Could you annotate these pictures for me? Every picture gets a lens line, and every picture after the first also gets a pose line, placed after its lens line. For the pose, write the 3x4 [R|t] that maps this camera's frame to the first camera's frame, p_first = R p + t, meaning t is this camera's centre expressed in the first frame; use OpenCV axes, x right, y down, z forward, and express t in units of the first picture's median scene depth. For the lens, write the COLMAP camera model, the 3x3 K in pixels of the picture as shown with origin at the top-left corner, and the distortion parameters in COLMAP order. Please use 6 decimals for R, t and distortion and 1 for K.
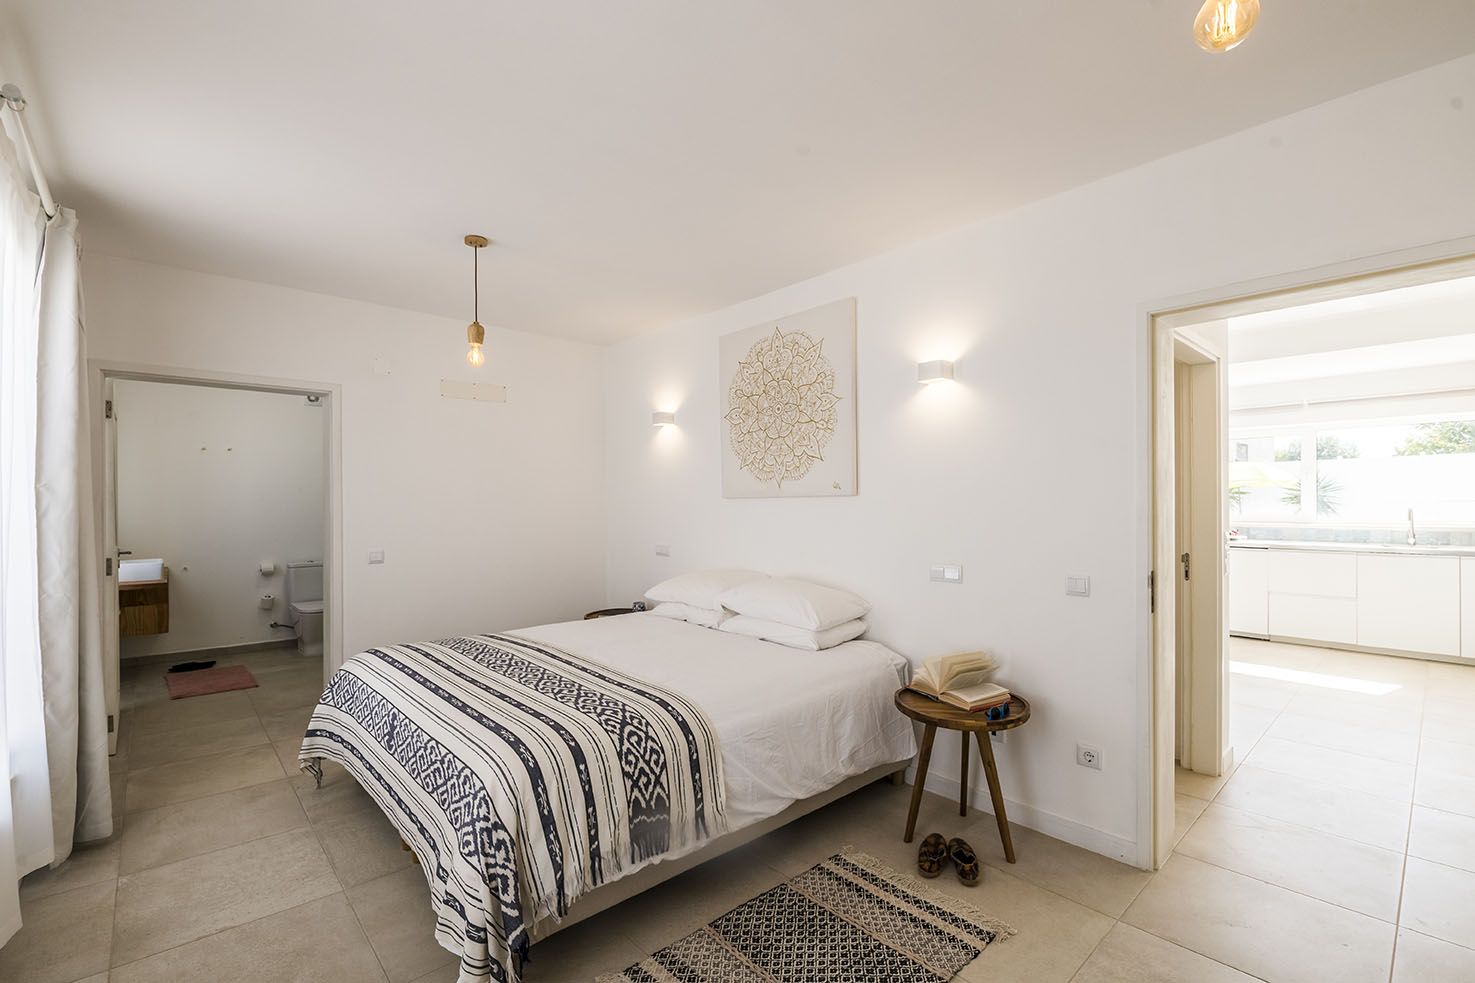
lens RADIAL K [[645.6, 0, 719.9], [0, 645.6, 494.5], [0, 0, 1]] dist [-0.000718, -0.008862]
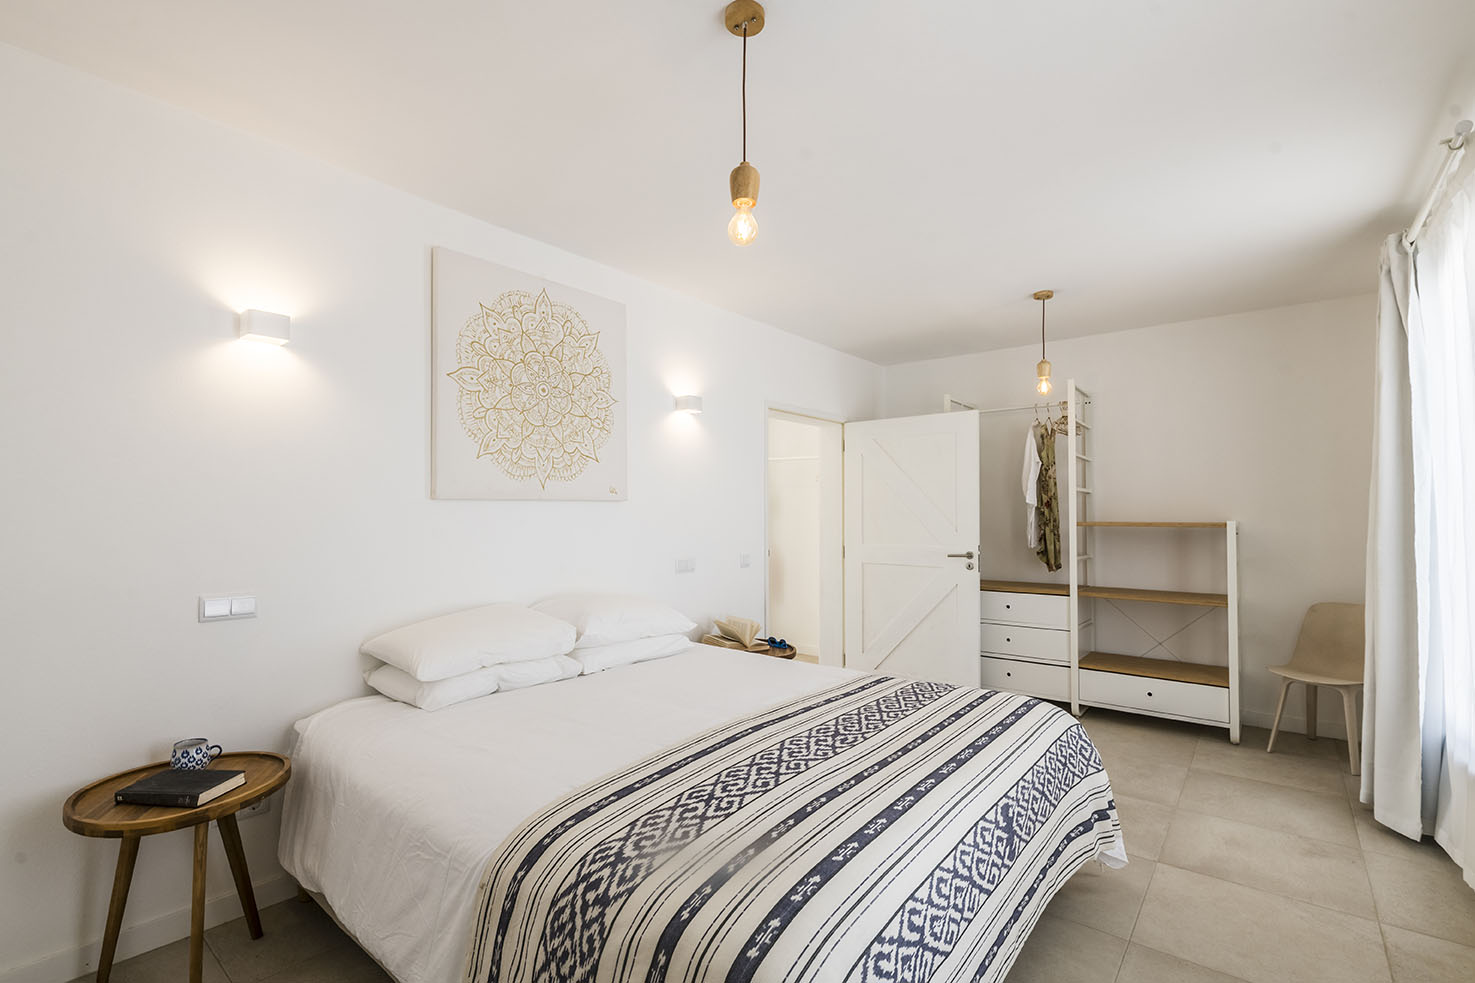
lens RADIAL K [[672.8, 0, 713.5], [0, 672.8, 489.0], [0, 0, 1]] dist [-0.001153, -0.000176]
pose [[-0.148106, 0.038810, 0.988210, -1.192841], [-0.013115, 0.999065, -0.041202, 0.034132], [-0.988884, -0.019063, -0.147459, 1.429504]]
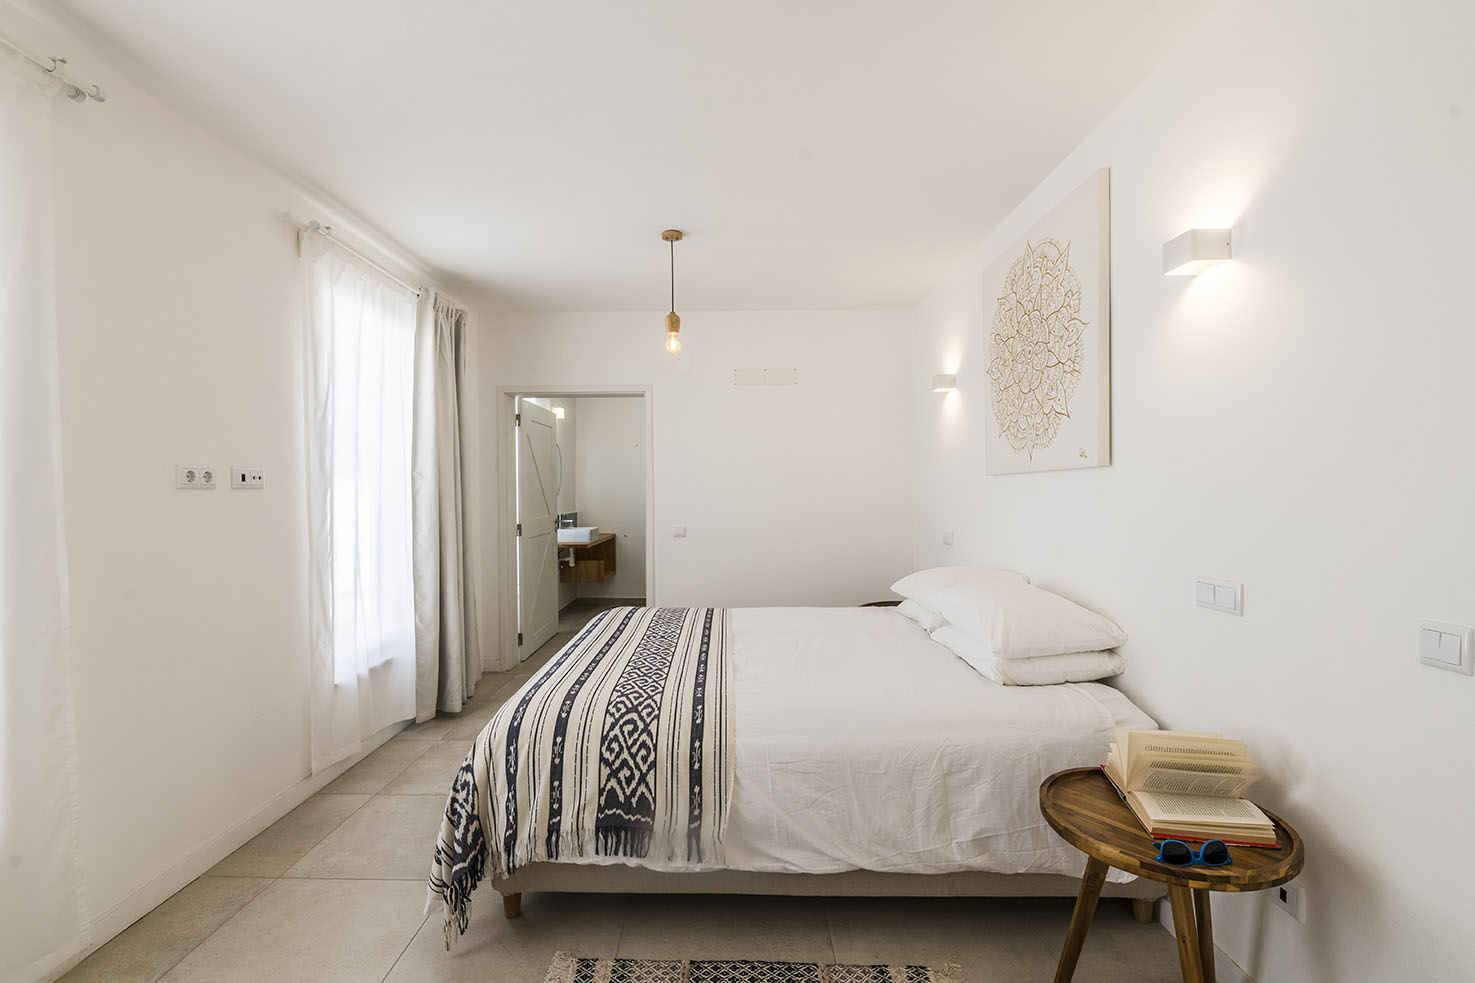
lens RADIAL K [[645.6, 0, 719.9], [0, 645.6, 494.5], [0, 0, 1]] dist [-0.000718, -0.008862]
pose [[0.736885, 0.002601, -0.676013, 0.512815], [0.011981, 0.999785, 0.016907, 0.020062], [0.675911, -0.020557, 0.736696, 0.342071]]
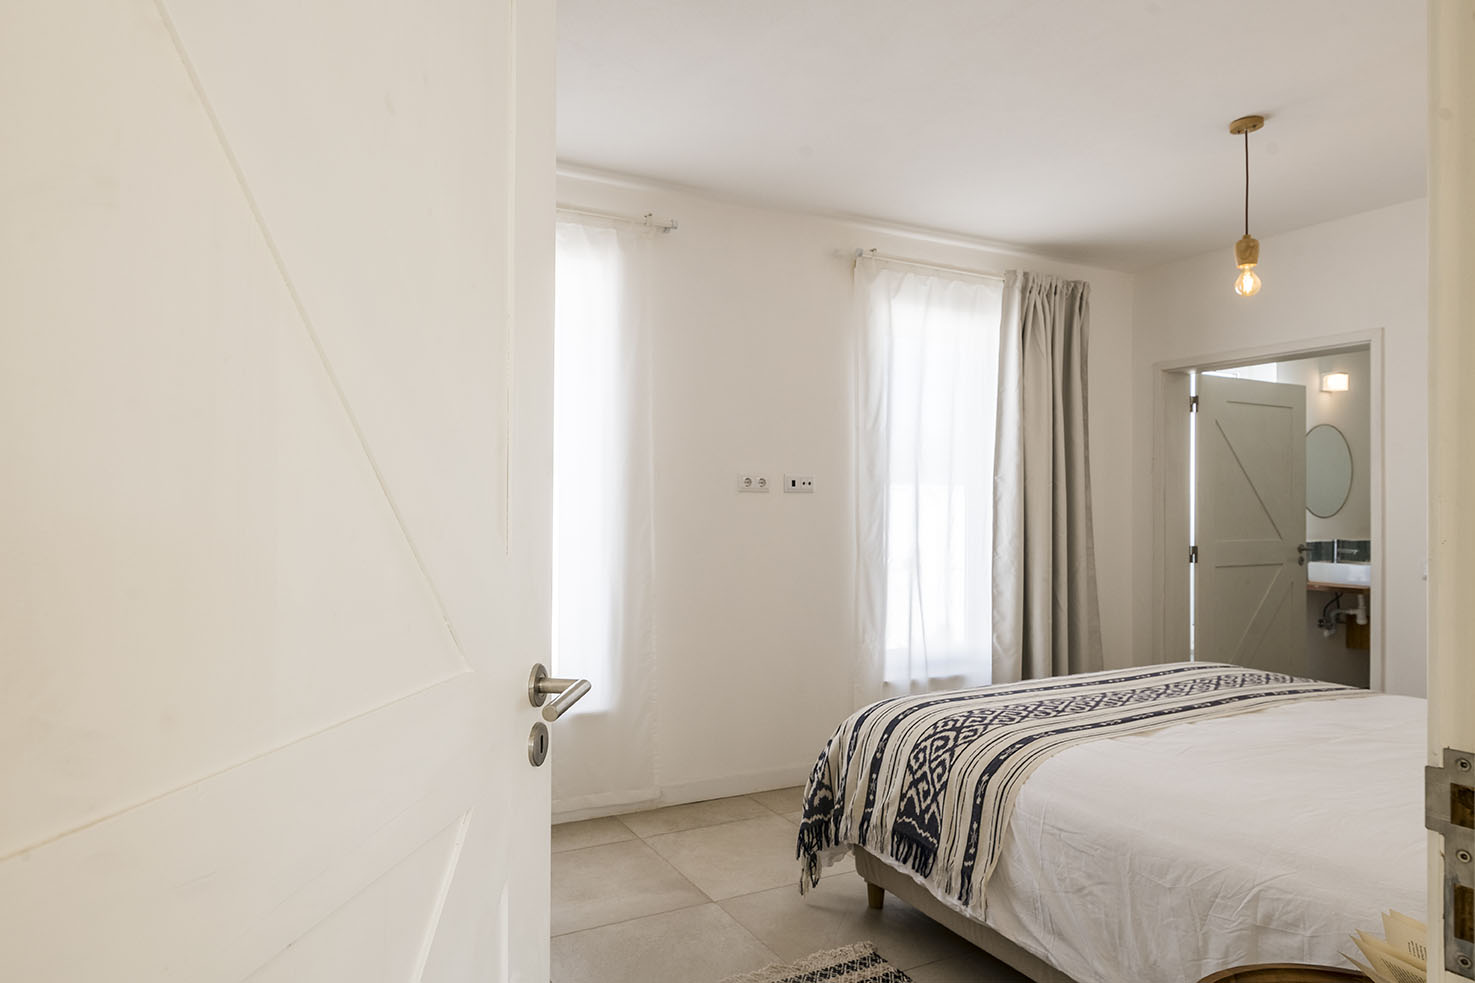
lens RADIAL K [[899.0, 0, 708.9], [0, 899.0, 494.5], [0, 0, 1]] dist [0.005896, -0.001631]
pose [[-0.246284, -0.013684, -0.969101, 0.969202], [0.004489, 0.999873, -0.015259, 0.048576], [0.969187, -0.008108, -0.246191, 0.851267]]
